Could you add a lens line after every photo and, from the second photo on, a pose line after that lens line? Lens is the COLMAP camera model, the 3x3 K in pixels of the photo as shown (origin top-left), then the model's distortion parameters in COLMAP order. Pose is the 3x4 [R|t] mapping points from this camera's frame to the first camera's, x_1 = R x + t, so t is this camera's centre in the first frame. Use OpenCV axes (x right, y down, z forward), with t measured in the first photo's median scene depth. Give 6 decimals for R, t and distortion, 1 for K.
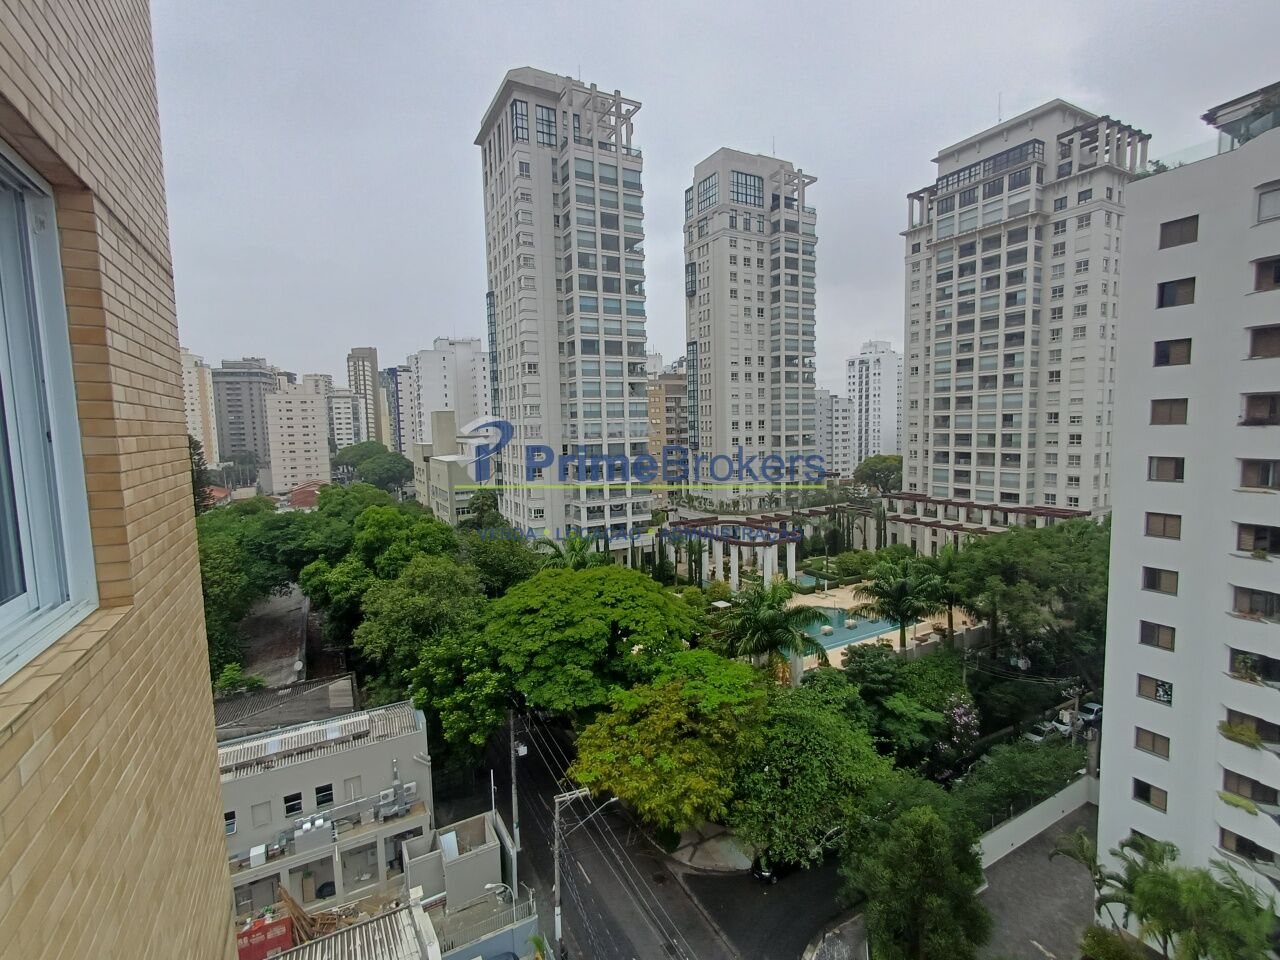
lens RADIAL K [[587.6, 0, 636.2], [0, 587.6, 475.0], [0, 0, 1]] dist [0.002103, 0.000892]
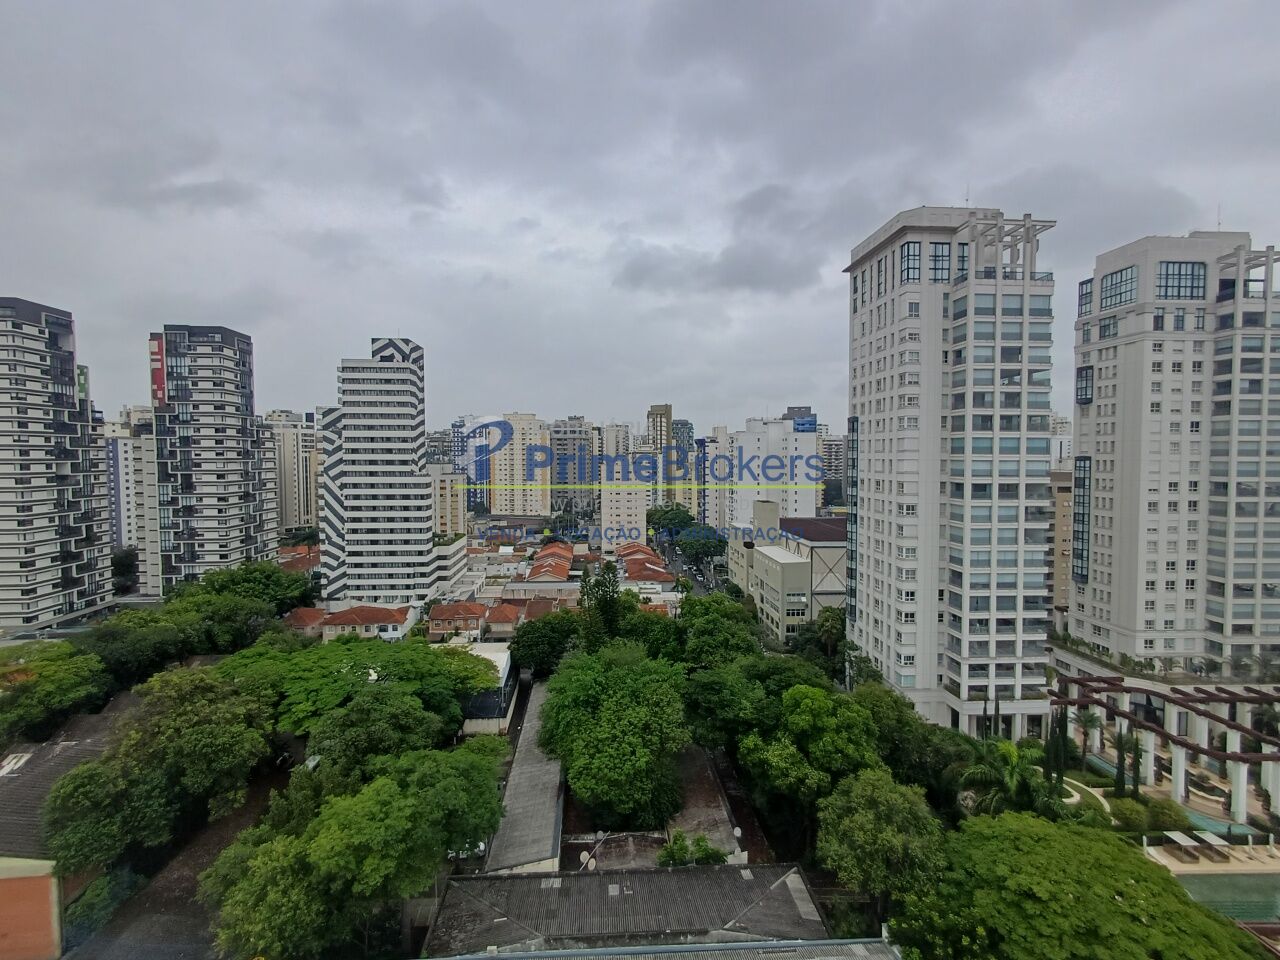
lens RADIAL K [[588.9, 0, 628.8], [0, 588.9, 478.2], [0, 0, 1]] dist [-0.000293, 0.005316]
pose [[0.903153, 0.043224, -0.427136, -0.143848], [-0.063777, 0.997387, -0.033923, -0.133484], [0.424554, 0.057879, 0.903551, -0.058185]]
